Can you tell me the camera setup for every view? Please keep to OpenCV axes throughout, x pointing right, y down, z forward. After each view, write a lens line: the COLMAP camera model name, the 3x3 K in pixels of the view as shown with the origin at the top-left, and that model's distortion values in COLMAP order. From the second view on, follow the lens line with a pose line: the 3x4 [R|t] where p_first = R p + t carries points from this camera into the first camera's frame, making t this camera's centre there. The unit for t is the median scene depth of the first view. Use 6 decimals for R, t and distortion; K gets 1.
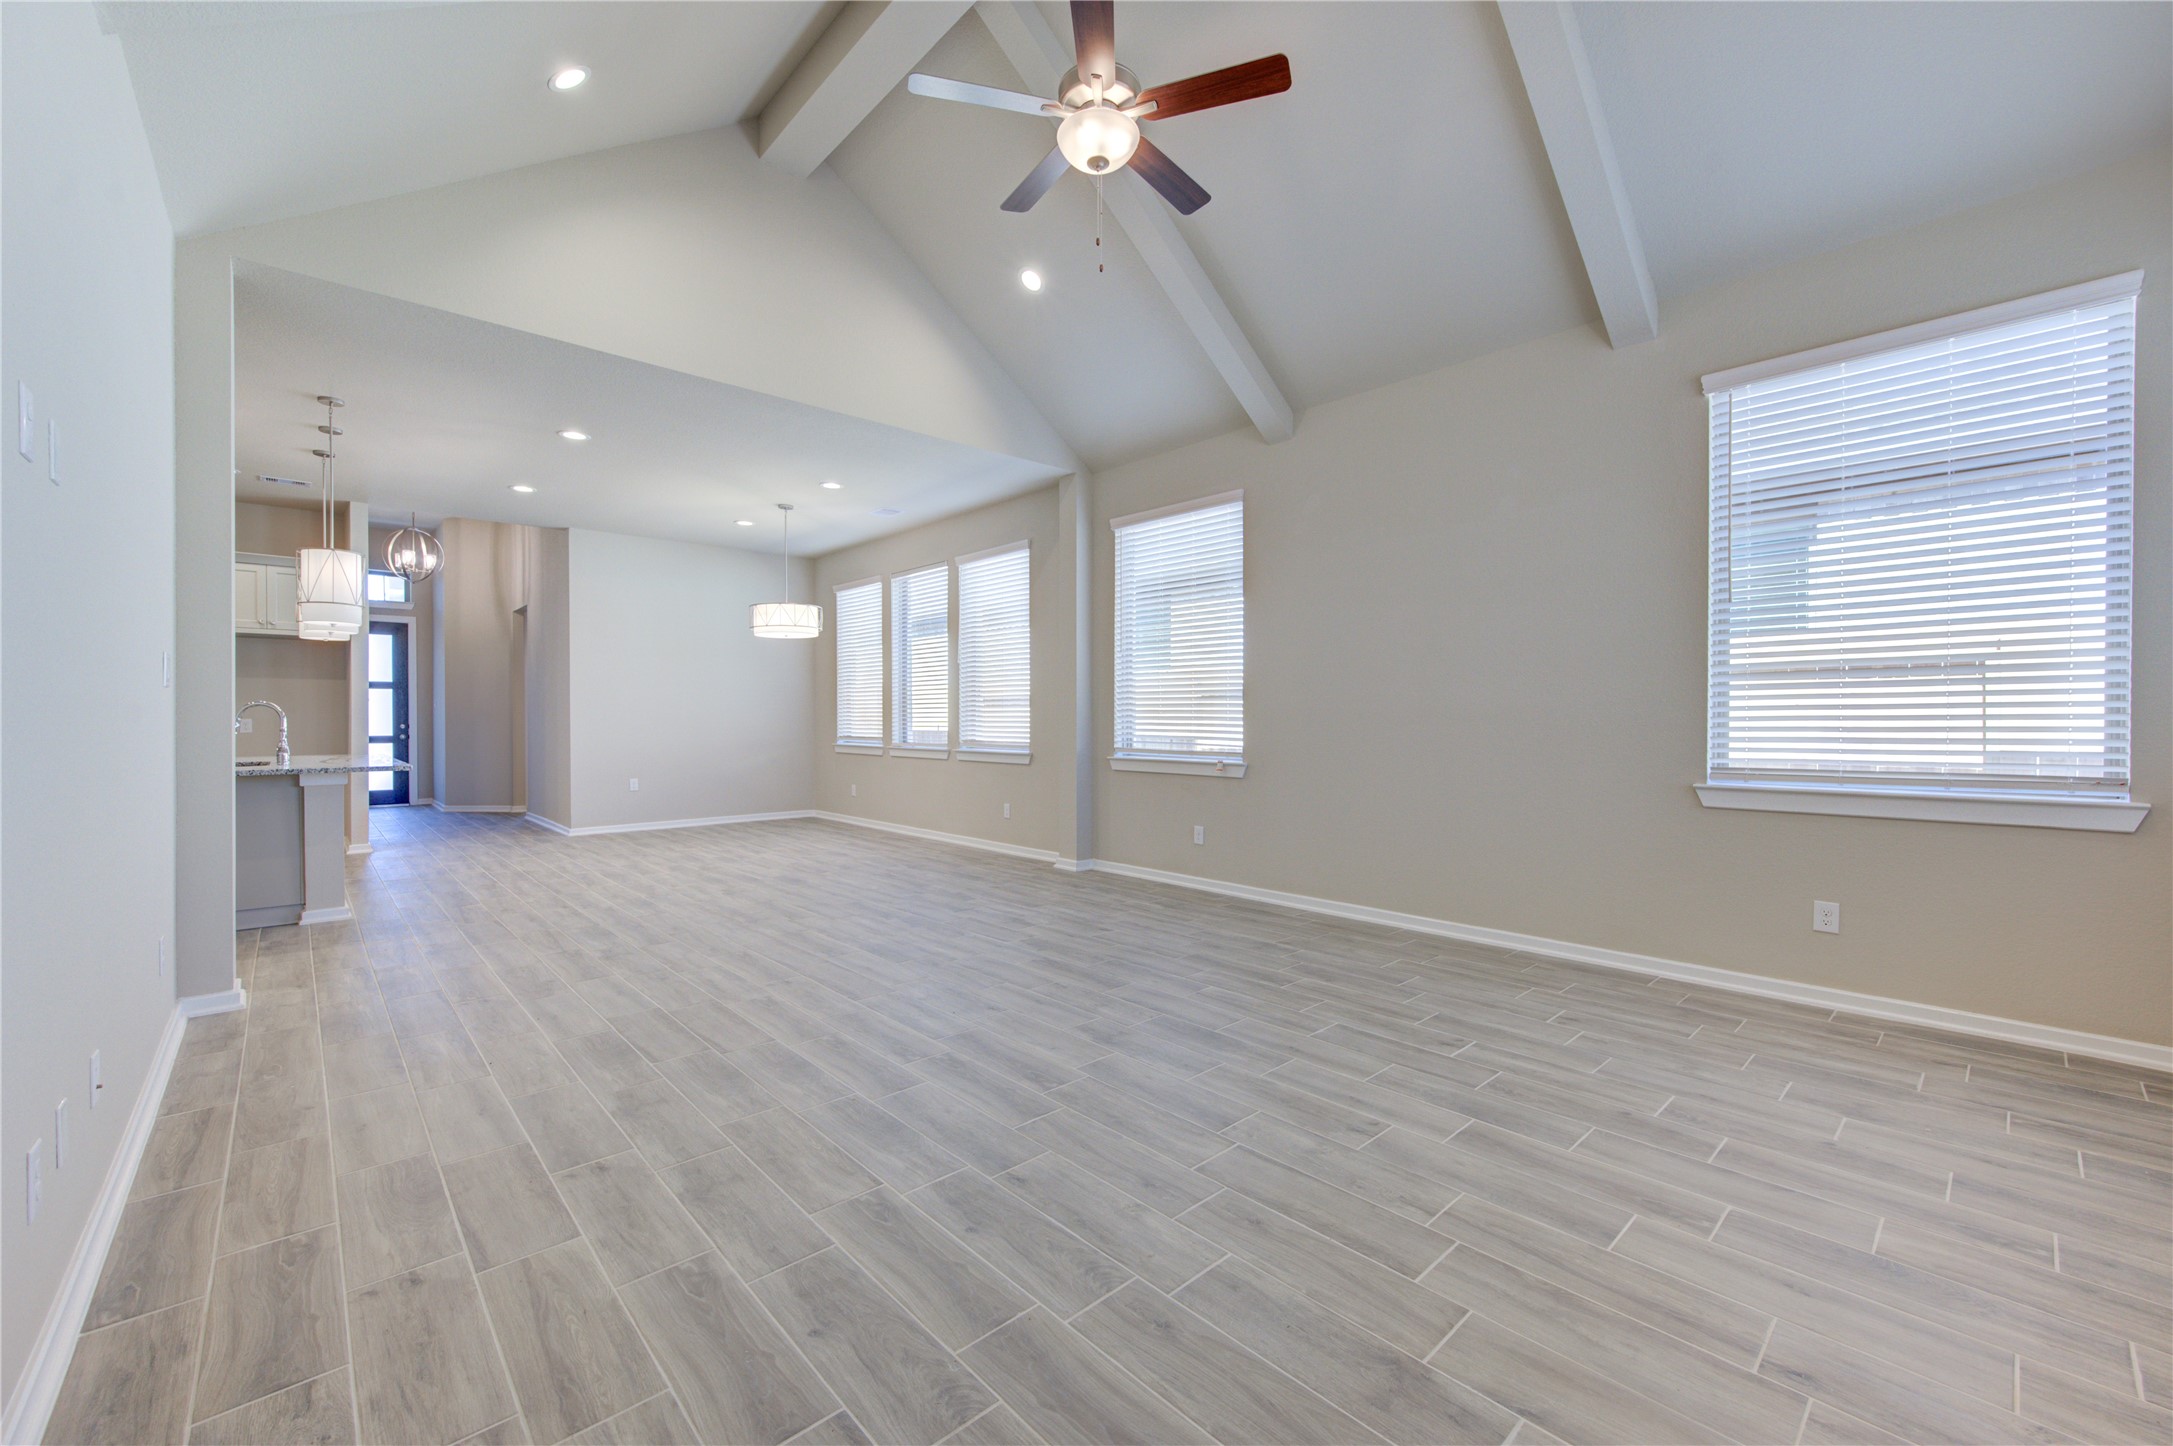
lens RADIAL K [[865.8, 0, 1074.7], [0, 865.8, 720.4], [0, 0, 1]] dist [0.002323, -0.000062]
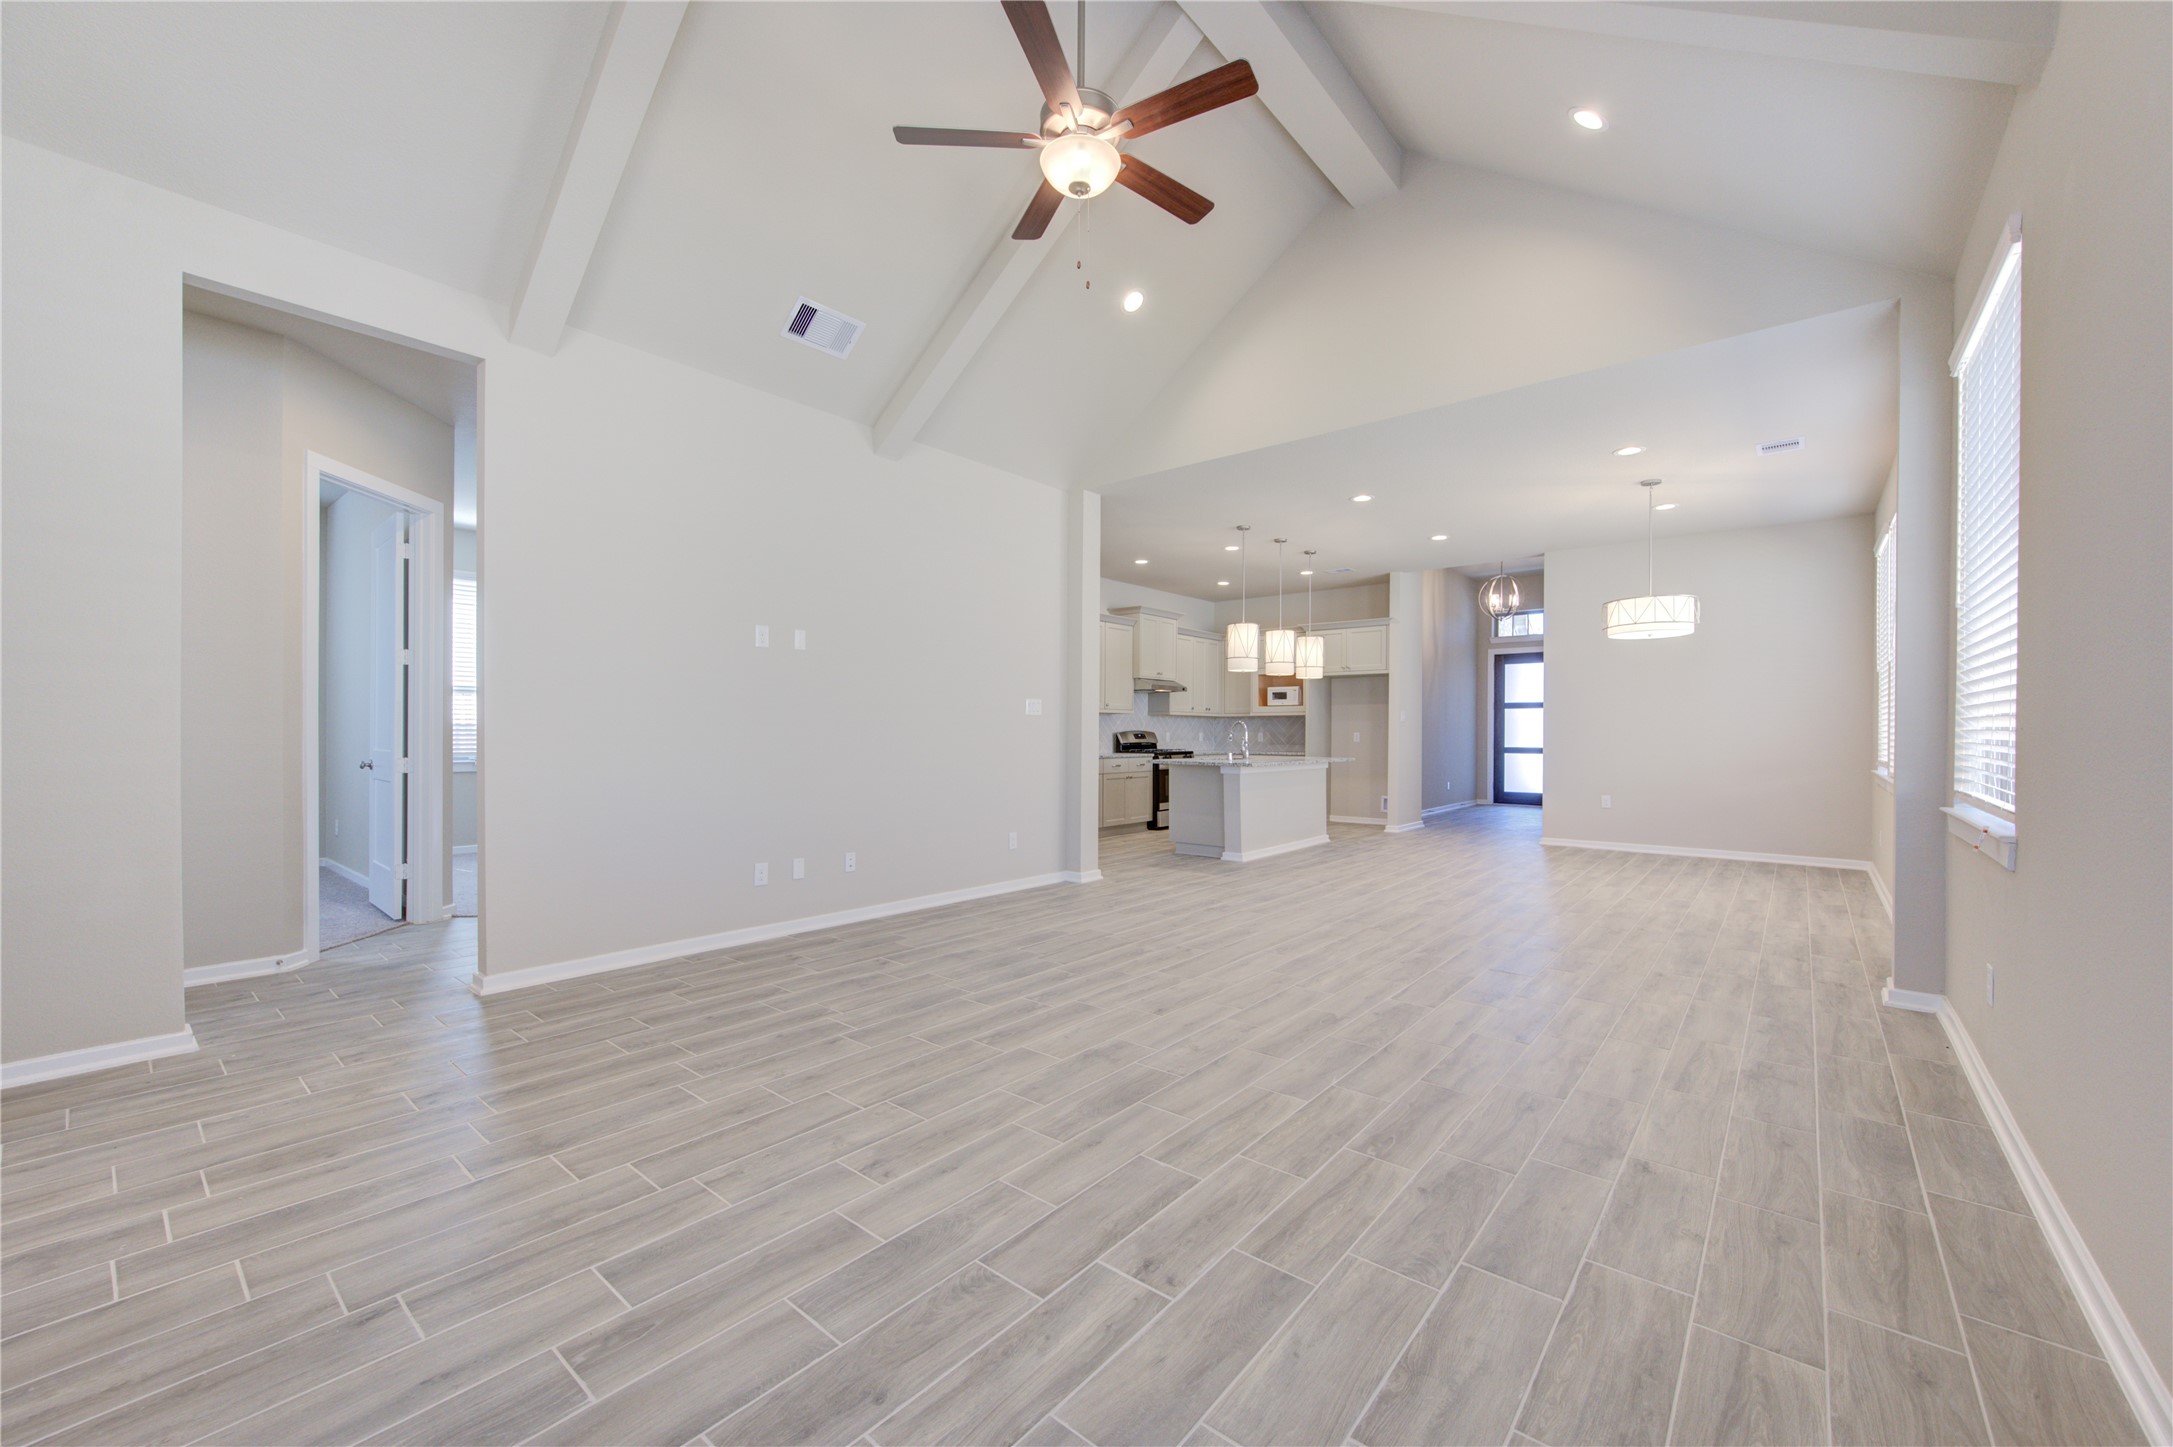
lens RADIAL K [[846.5, 0, 1098.5], [0, 846.5, 731.3], [0, 0, 1]] dist [-0.000606, -0.000385]
pose [[0.143668, 0.001282, -0.989625, 0.863582], [-0.007394, 0.999973, 0.000222, -0.001590], [0.989598, 0.007285, 0.143673, 0.747980]]
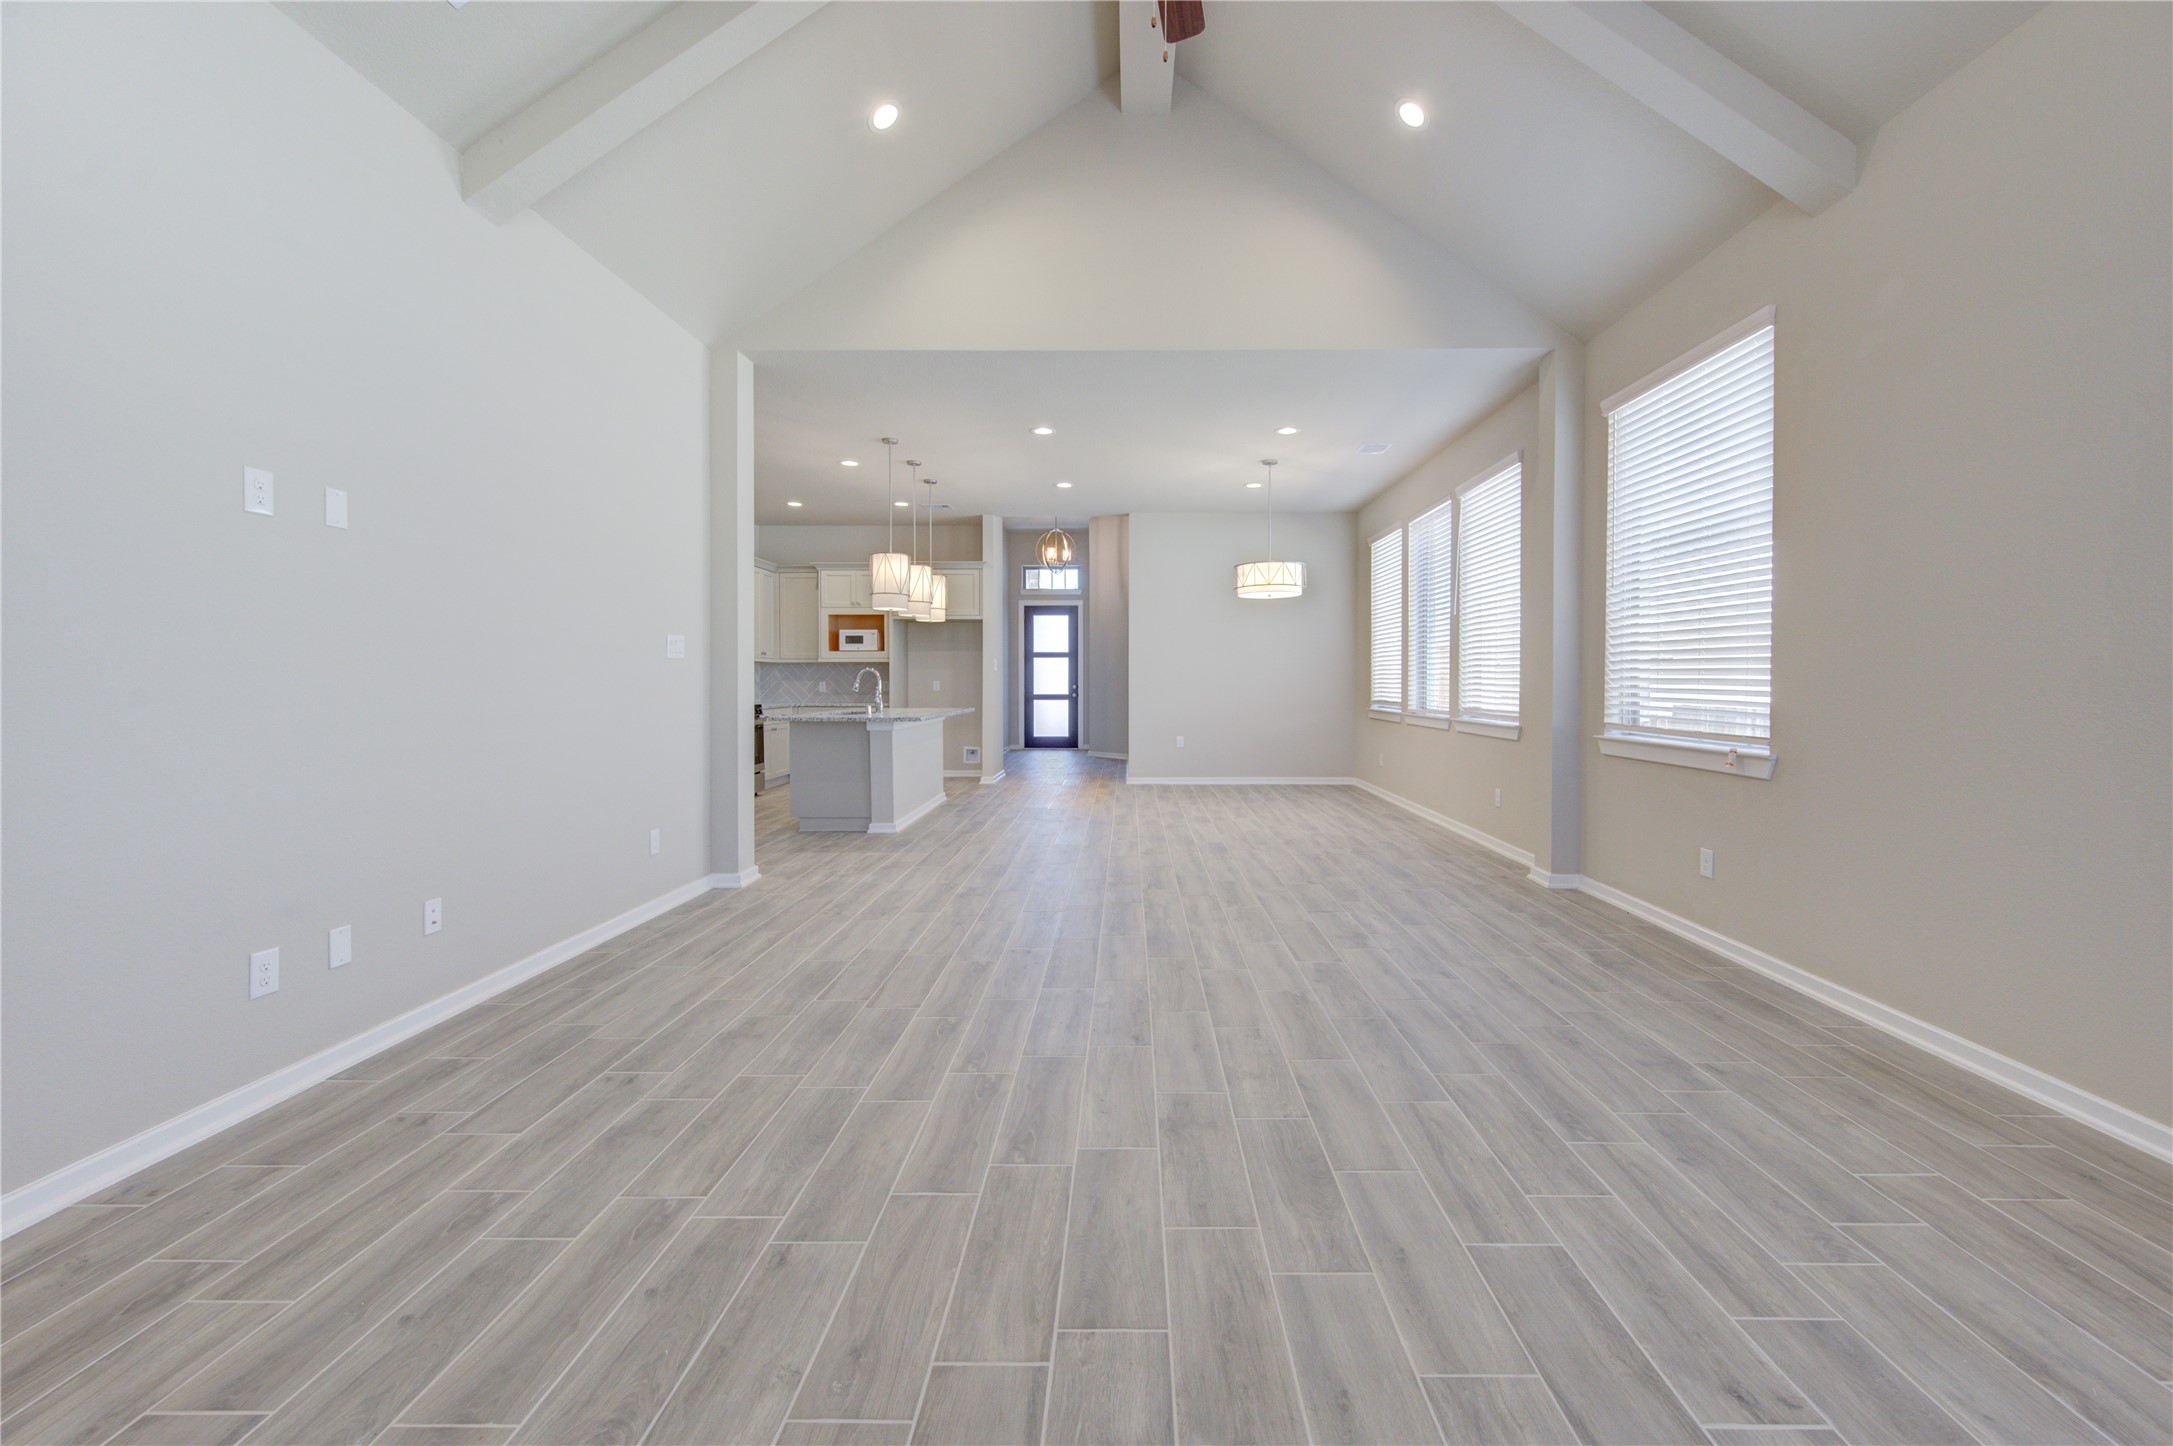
lens RADIAL K [[862.3, 0, 1120.8], [0, 862.3, 688.4], [0, 0, 1]] dist [0.000864, -0.000514]
pose [[0.735342, 0.007175, -0.677659, 0.422075], [-0.003176, 0.999969, 0.007140, -0.000976], [0.677689, -0.003098, 0.735342, 0.381297]]
